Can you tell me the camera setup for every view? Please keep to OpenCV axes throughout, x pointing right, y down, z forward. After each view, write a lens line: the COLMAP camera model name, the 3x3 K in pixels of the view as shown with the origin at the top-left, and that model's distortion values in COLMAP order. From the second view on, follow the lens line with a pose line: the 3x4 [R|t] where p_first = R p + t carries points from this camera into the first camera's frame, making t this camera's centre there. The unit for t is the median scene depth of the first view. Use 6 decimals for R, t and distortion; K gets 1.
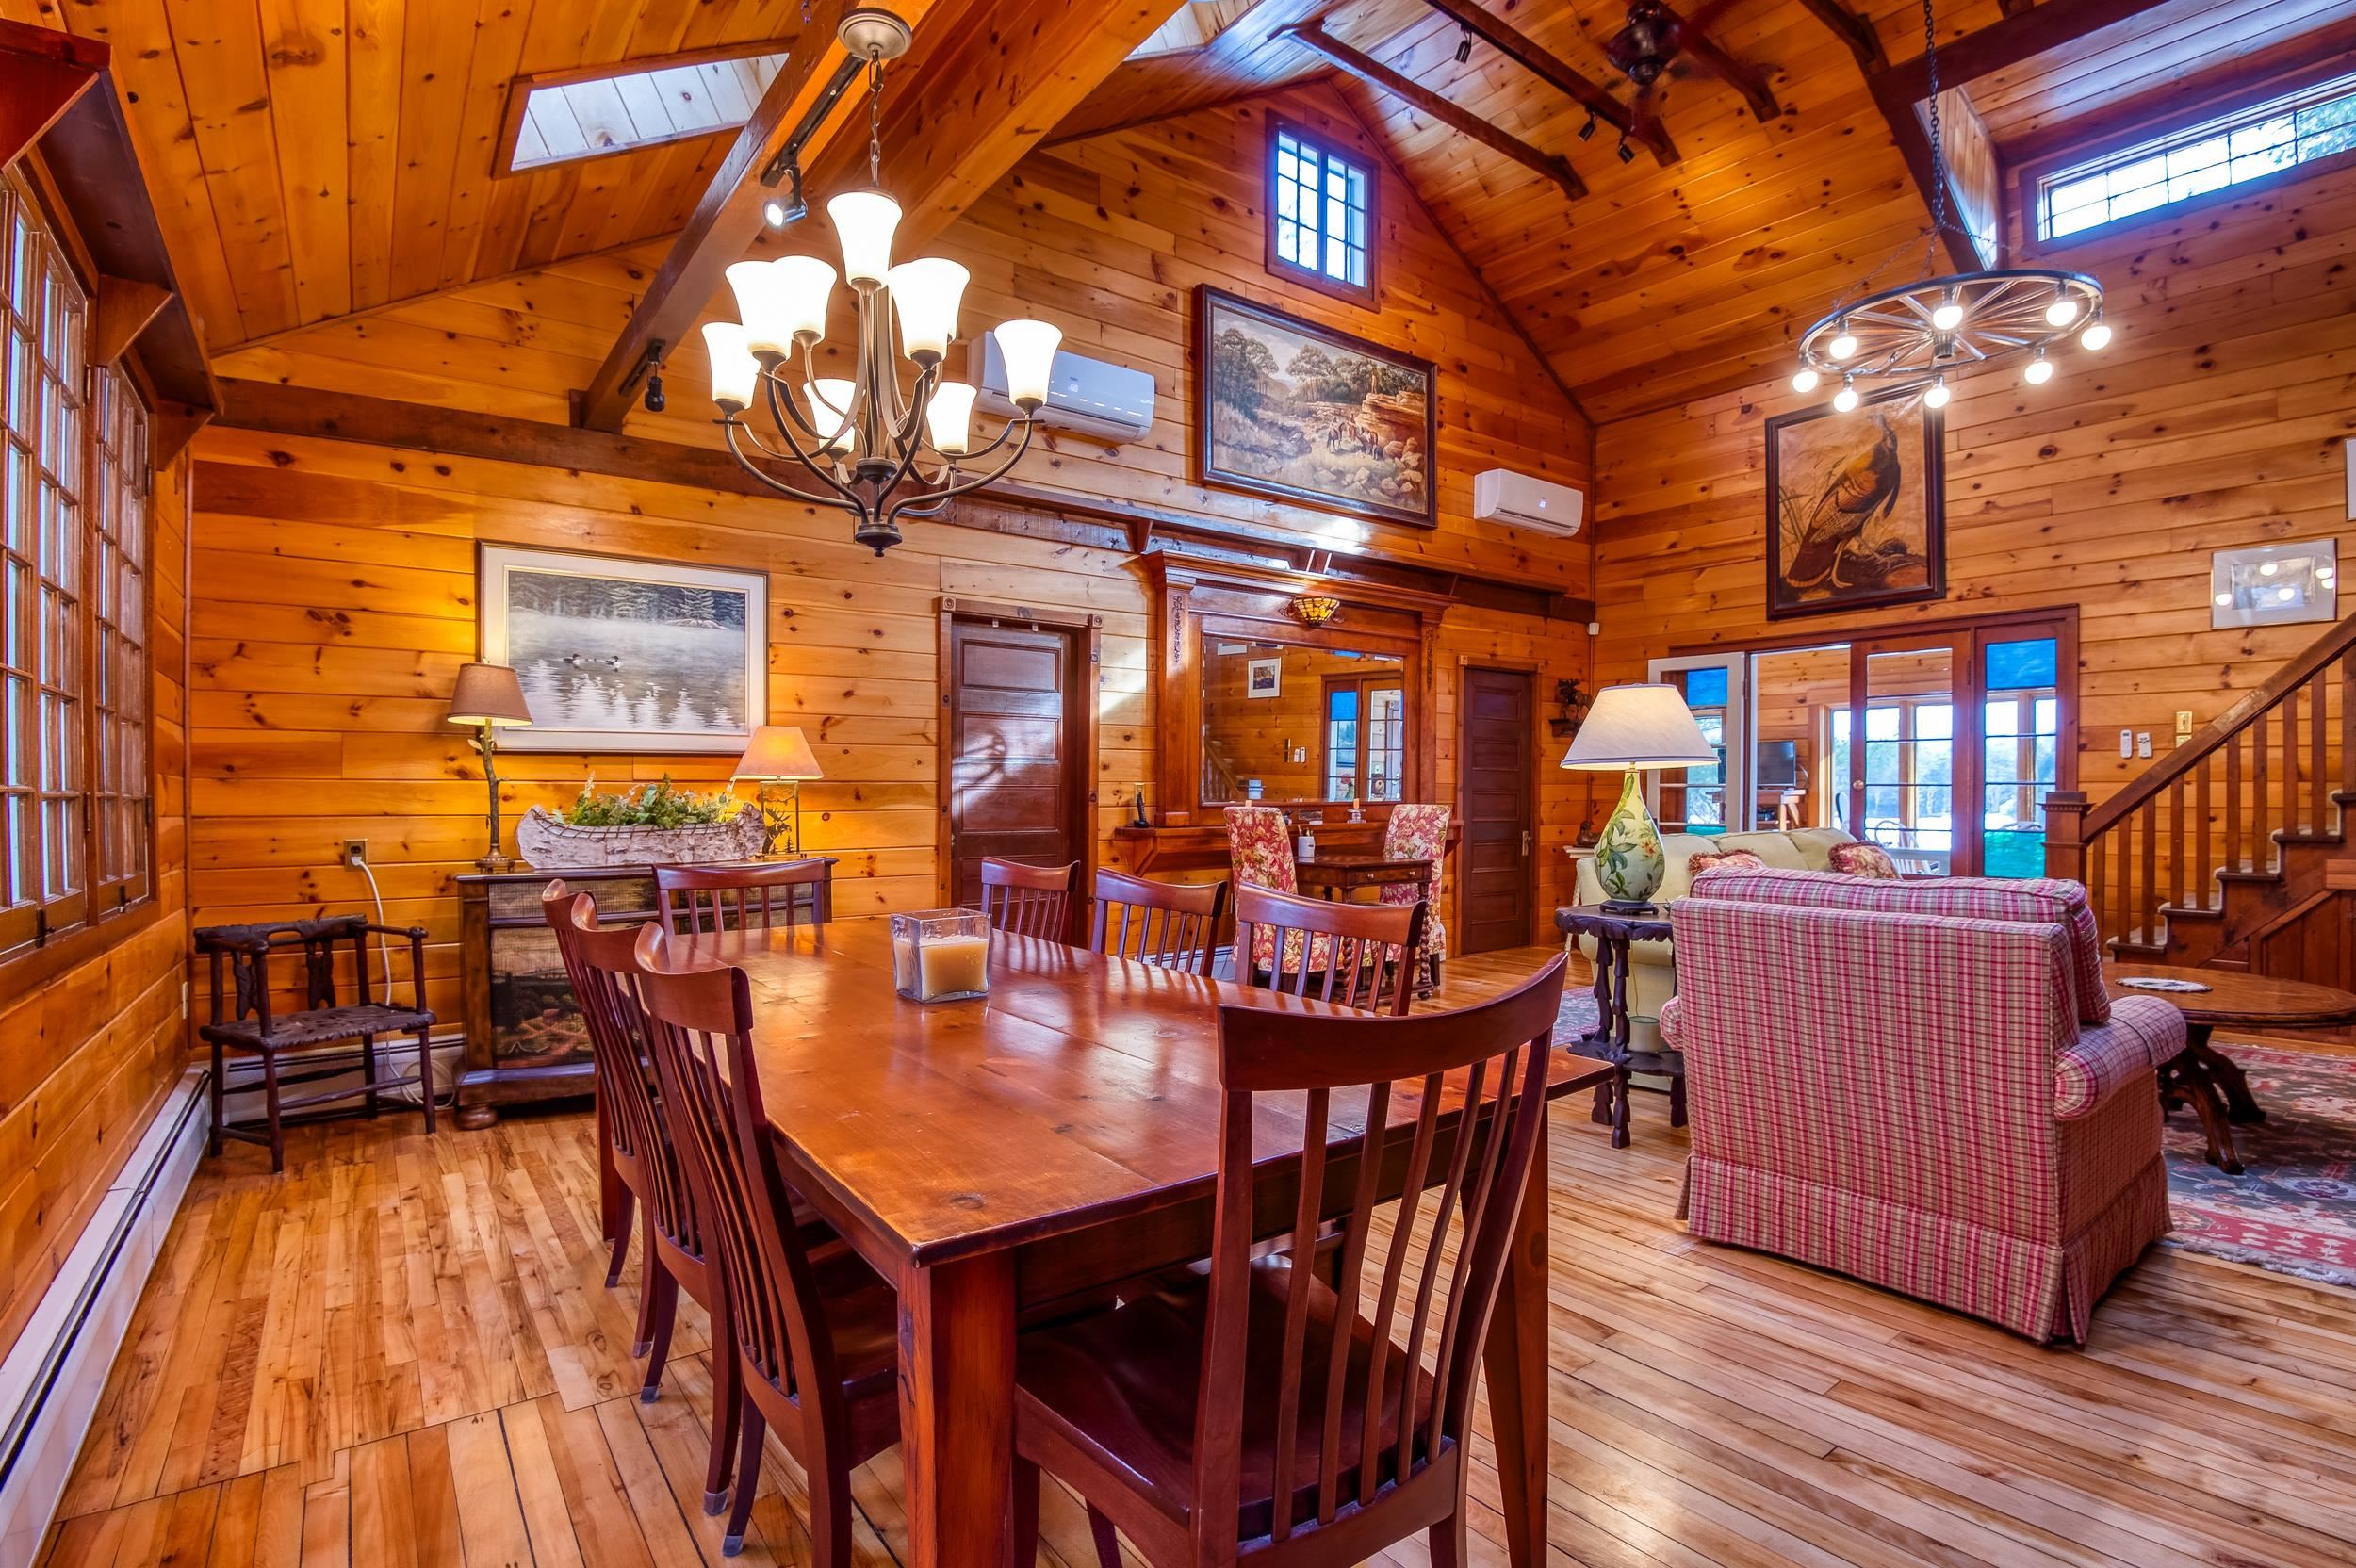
lens RADIAL K [[1123.5, 0, 1202.1], [0, 1123.5, 805.8], [0, 0, 1]] dist [-0.022701, -0.013043]
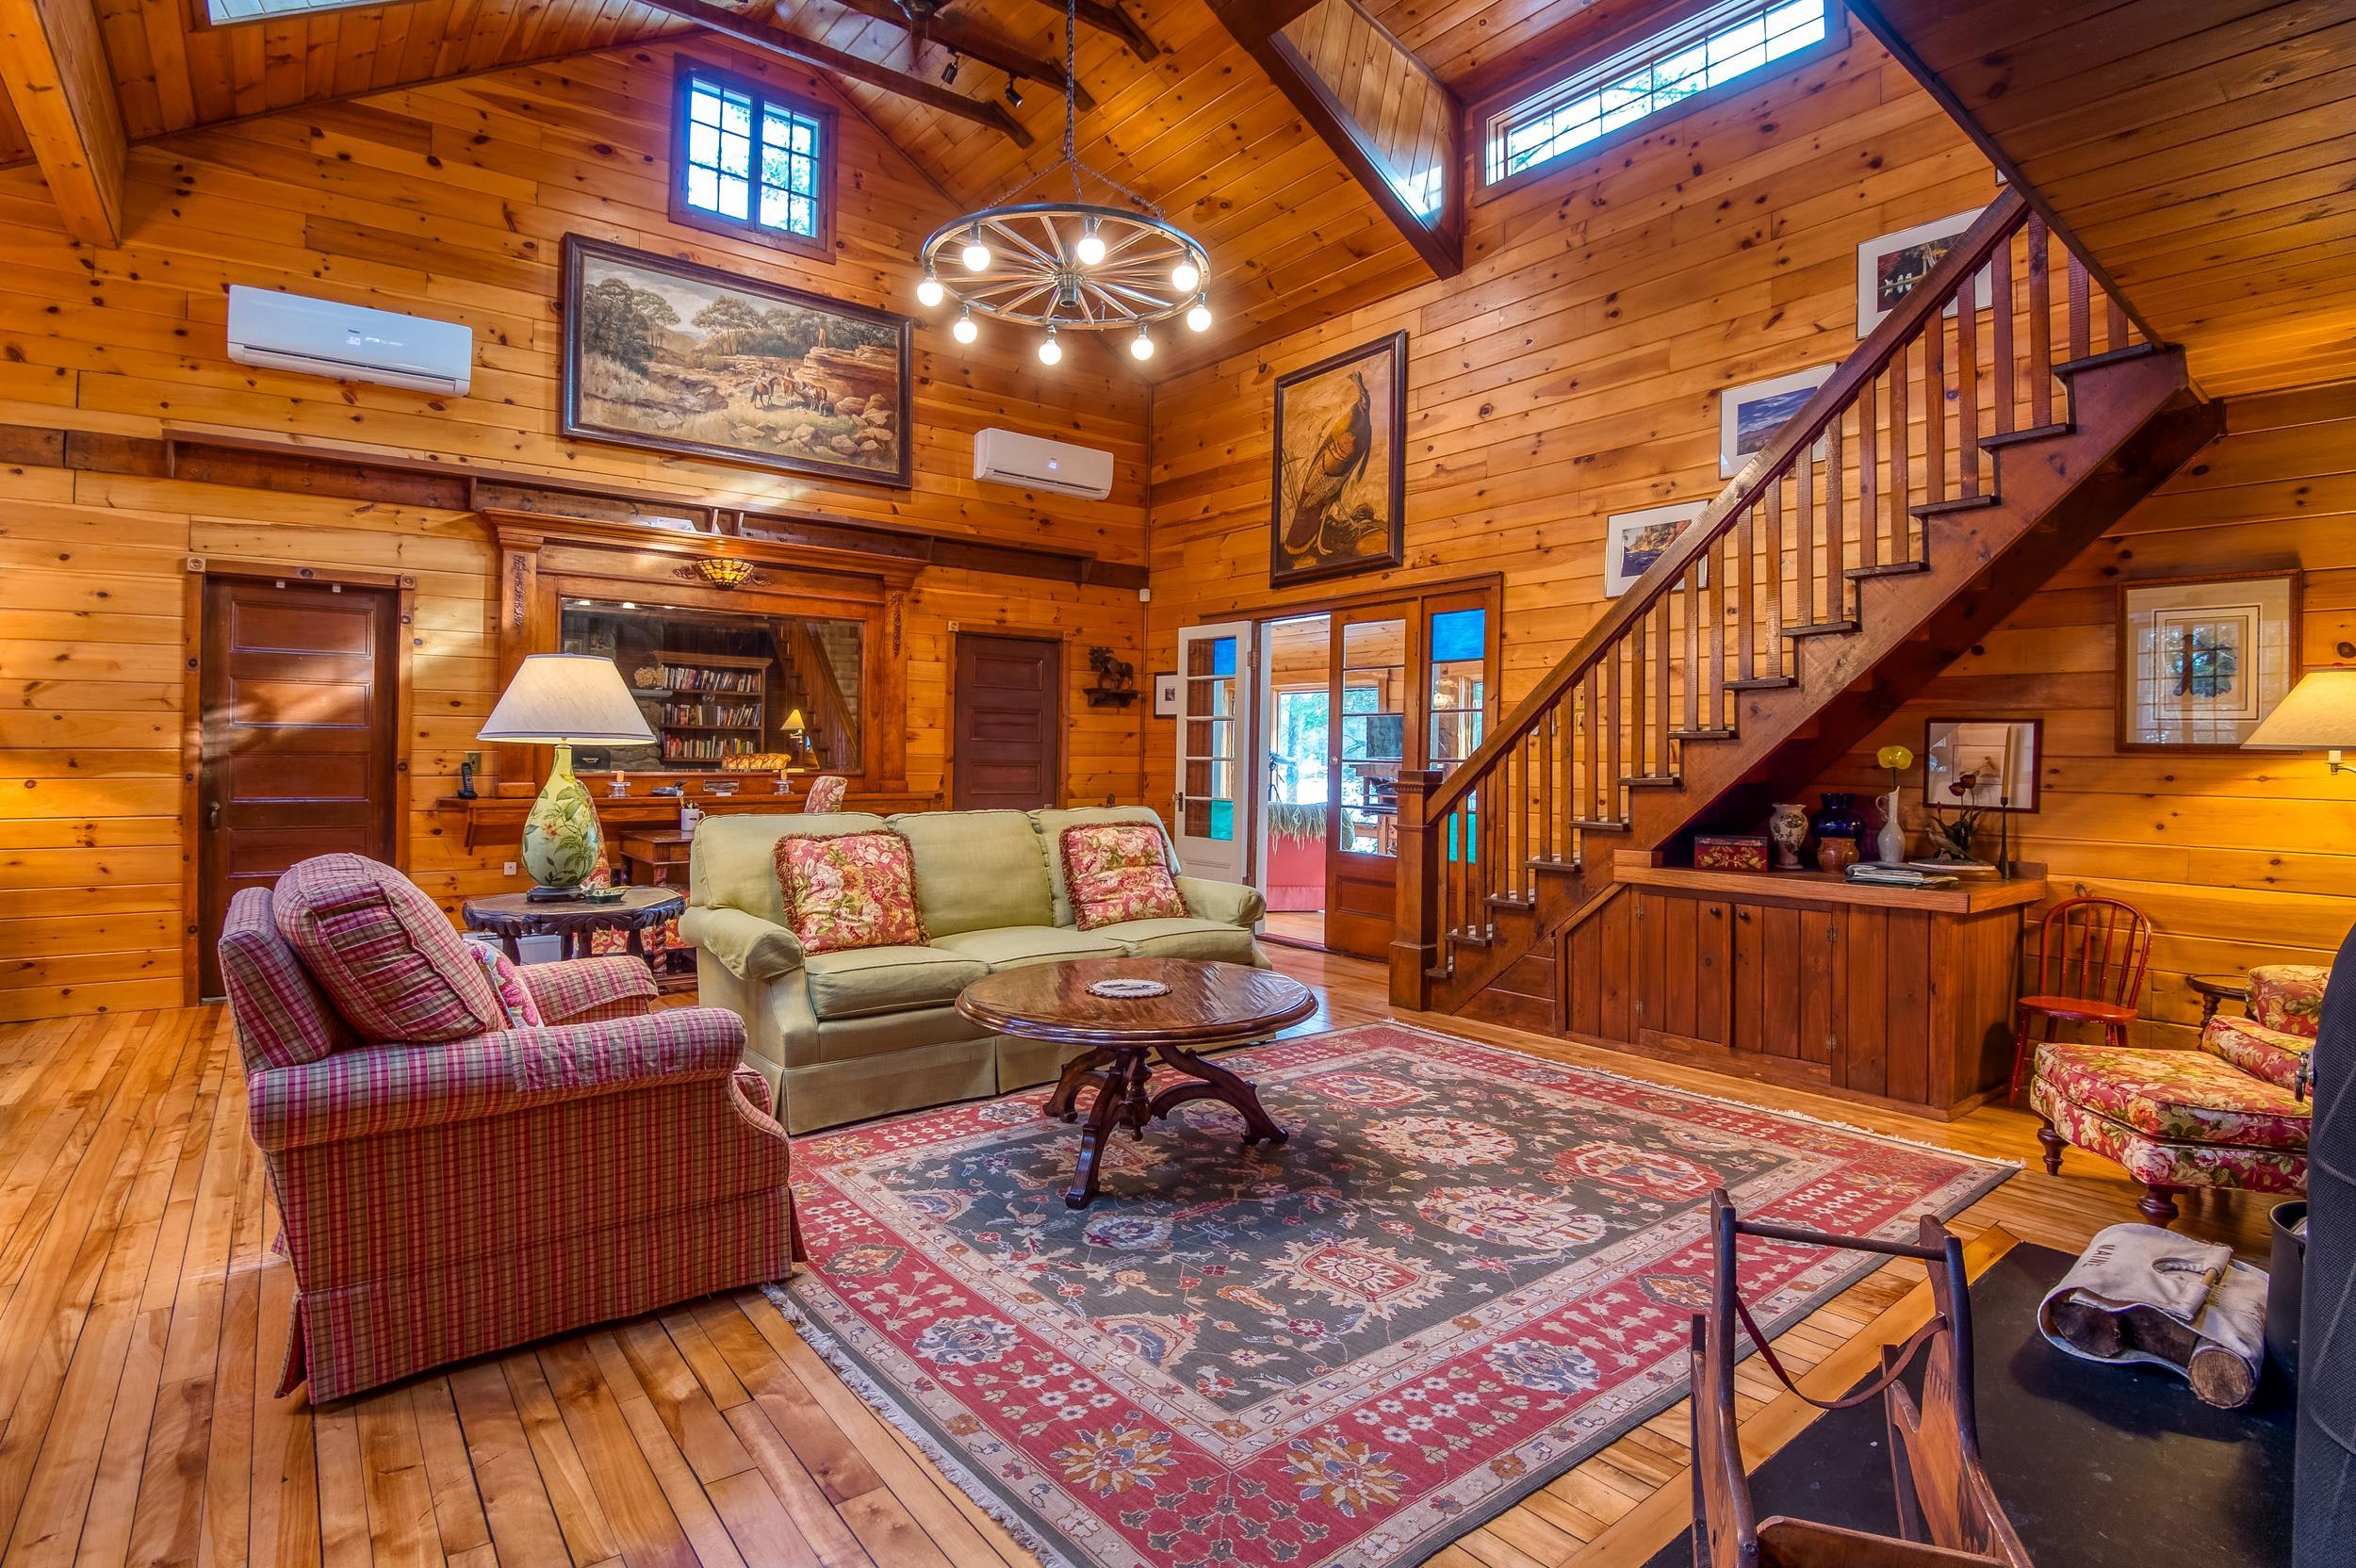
lens RADIAL K [[1123.5, 0, 1181.4], [0, 1123.5, 772.6], [0, 0, 1]] dist [-0.022701, -0.013043]
pose [[0.999869, 0.011188, 0.011696, 0.504097], [-0.011208, 0.999936, 0.001687, -0.009650], [-0.011677, -0.001818, 0.999930, 0.039577]]
